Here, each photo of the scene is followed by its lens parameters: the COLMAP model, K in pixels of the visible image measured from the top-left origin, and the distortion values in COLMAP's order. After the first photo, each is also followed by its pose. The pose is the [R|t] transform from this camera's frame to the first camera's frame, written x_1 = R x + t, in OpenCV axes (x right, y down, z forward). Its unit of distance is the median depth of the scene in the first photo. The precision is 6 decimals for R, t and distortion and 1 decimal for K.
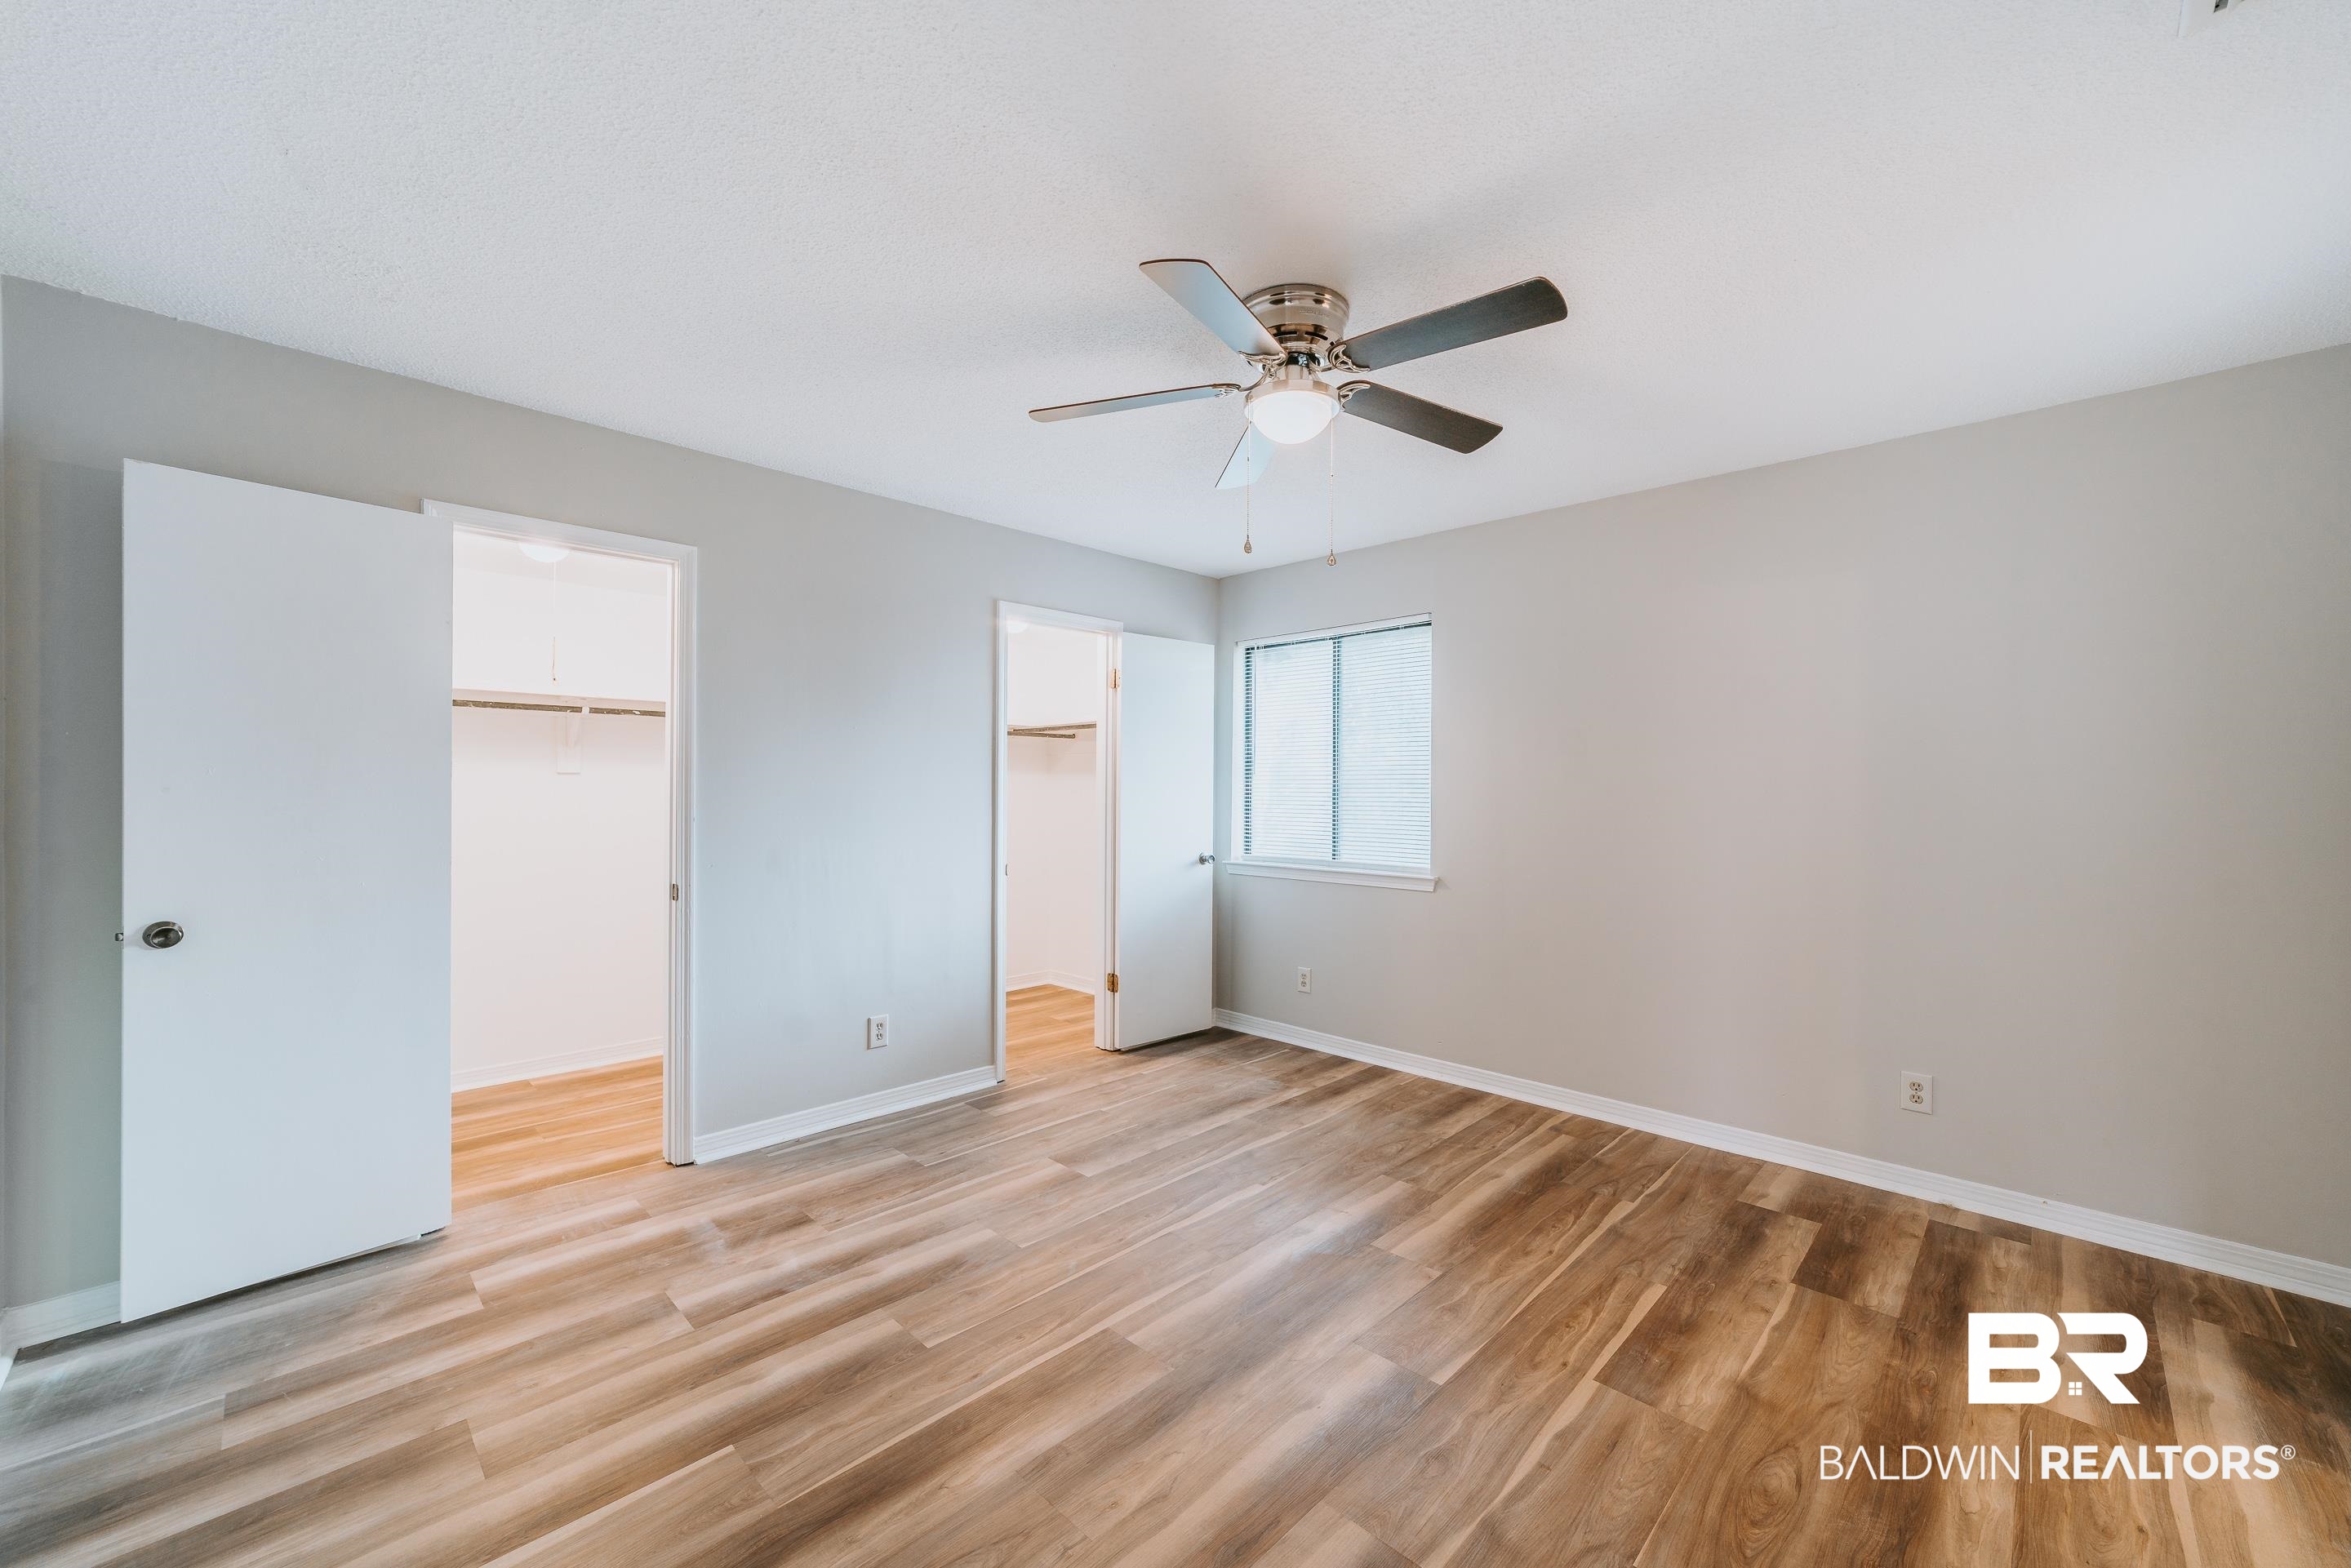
lens RADIAL K [[910.8, 0, 1180.8], [0, 910.8, 790.6], [0, 0, 1]] dist [0.008207, 0.000588]
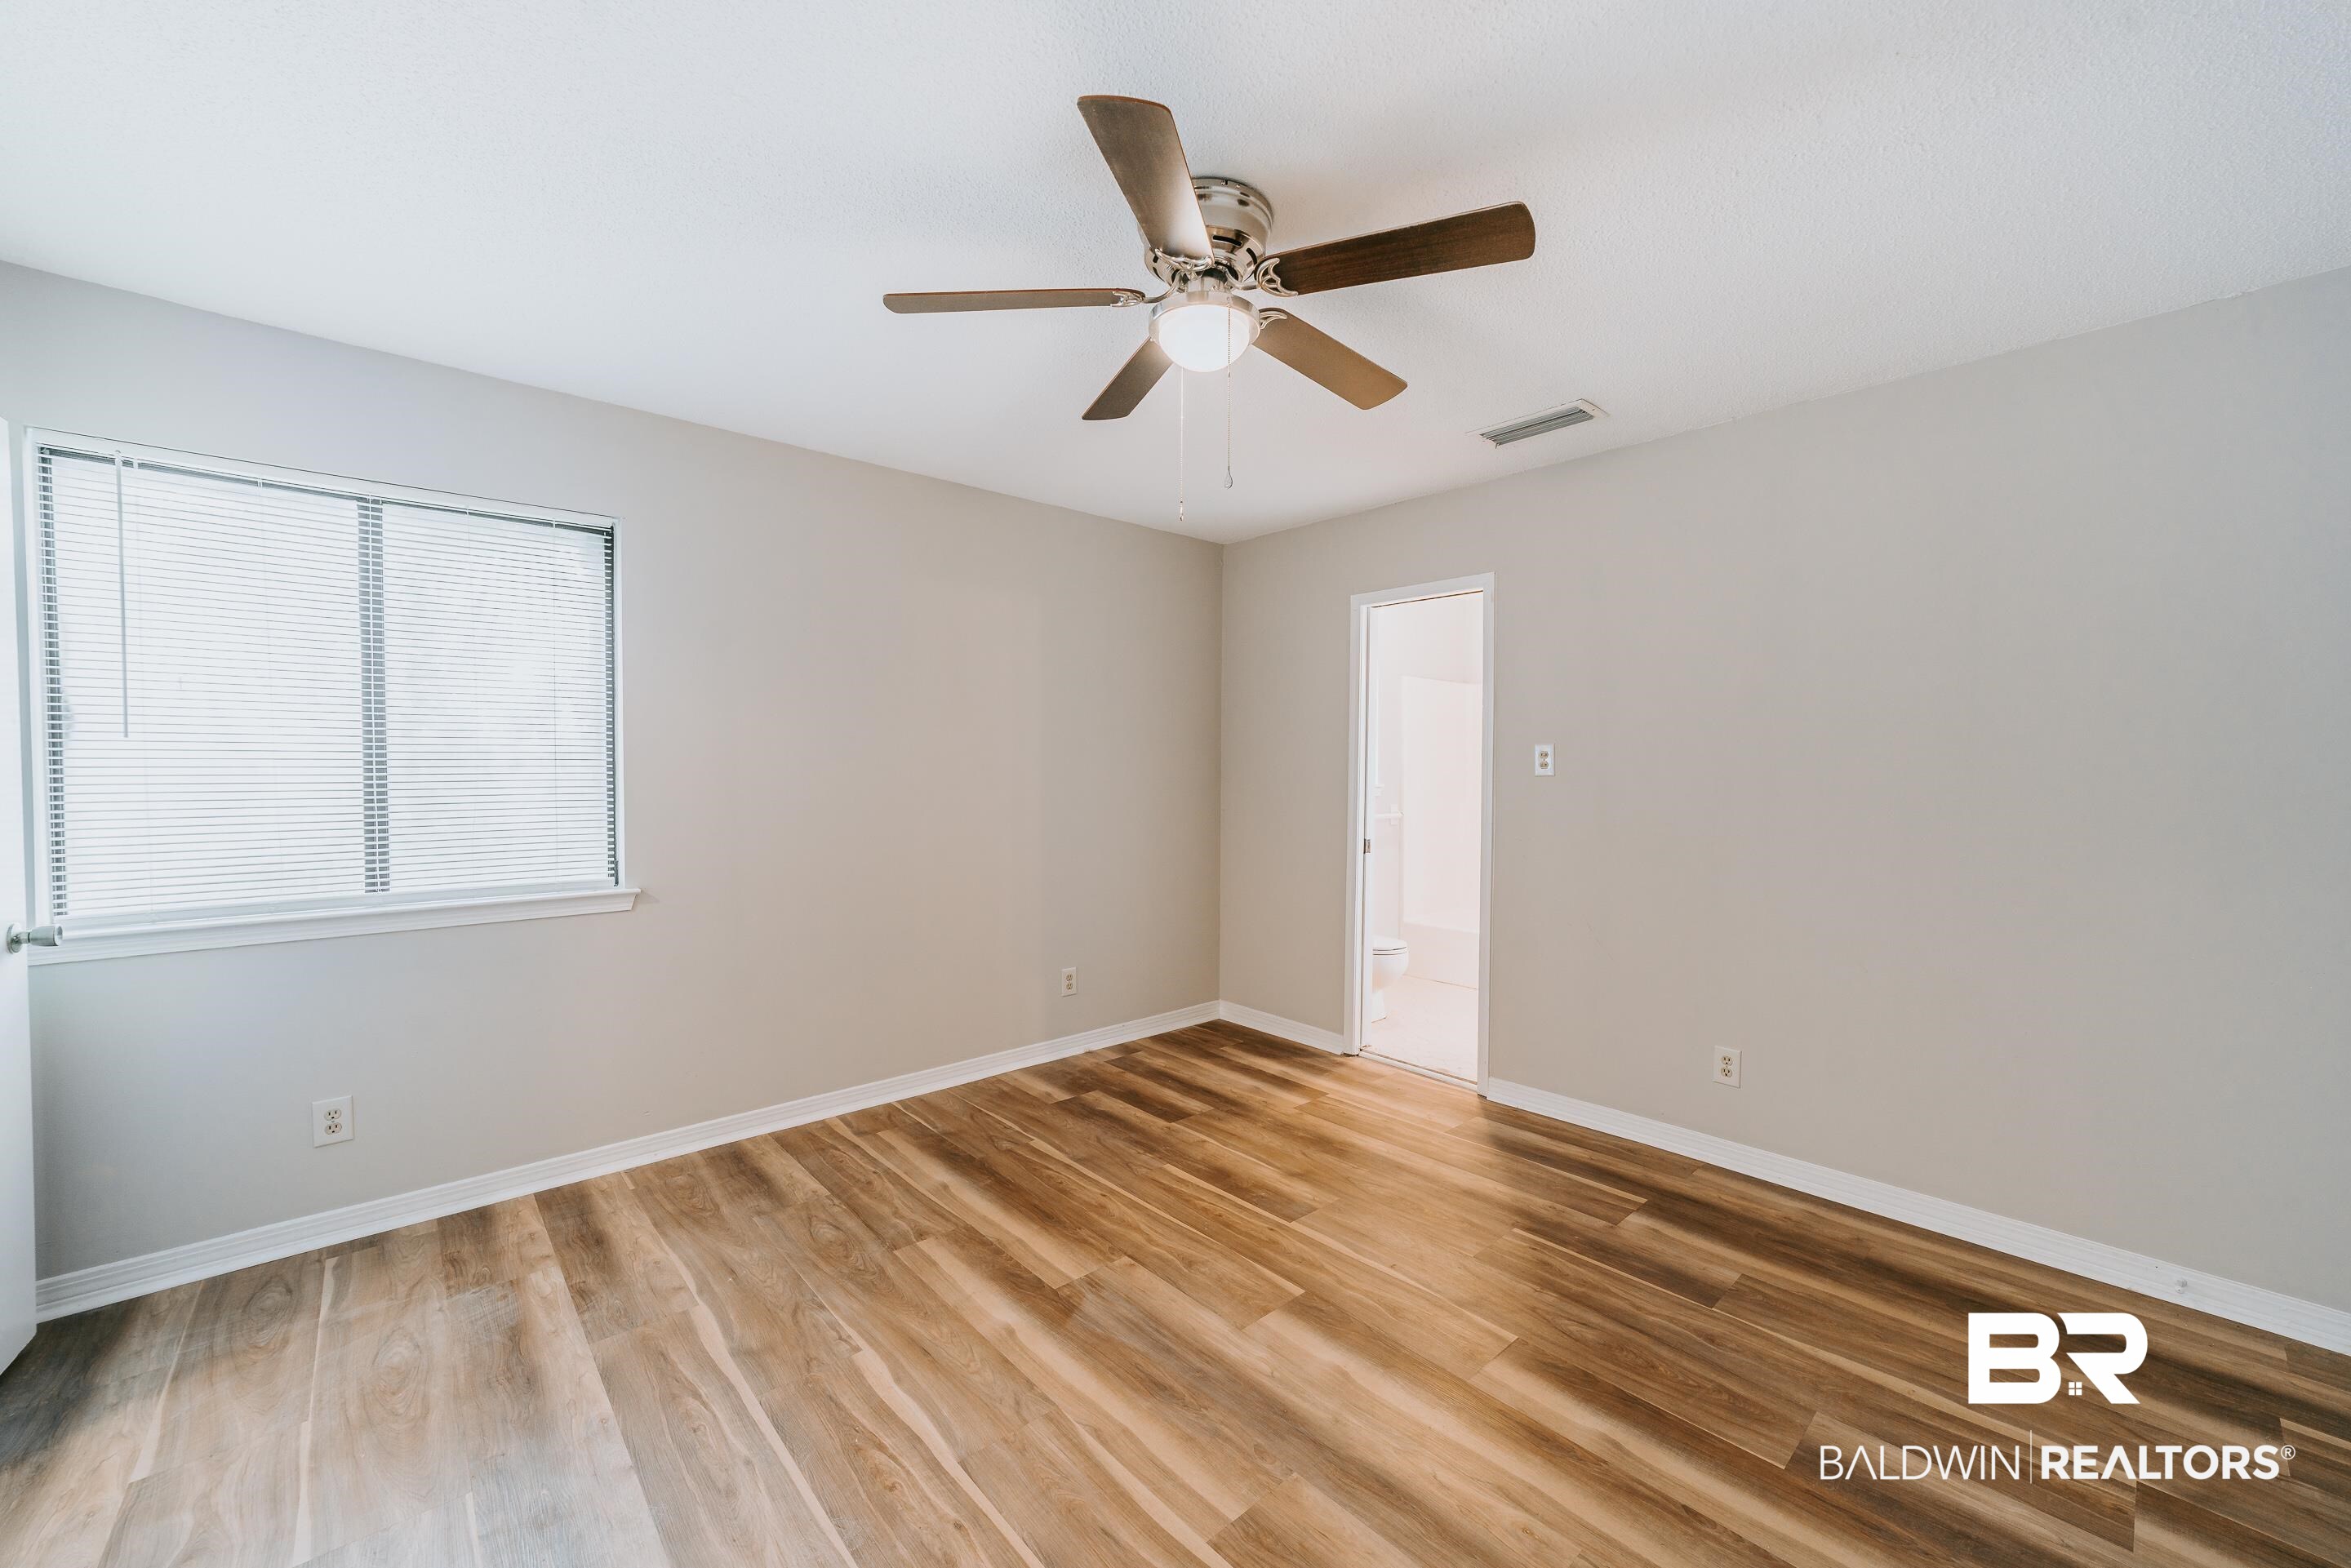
lens RADIAL K [[910.8, 0, 1181.1], [0, 910.8, 782.9], [0, 0, 1]] dist [0.008207, 0.000588]
pose [[0.070729, -0.021980, 0.997253, -0.506862], [-0.005038, 0.999737, 0.022392, -0.009569], [-0.997483, -0.006608, 0.070600, 0.635368]]
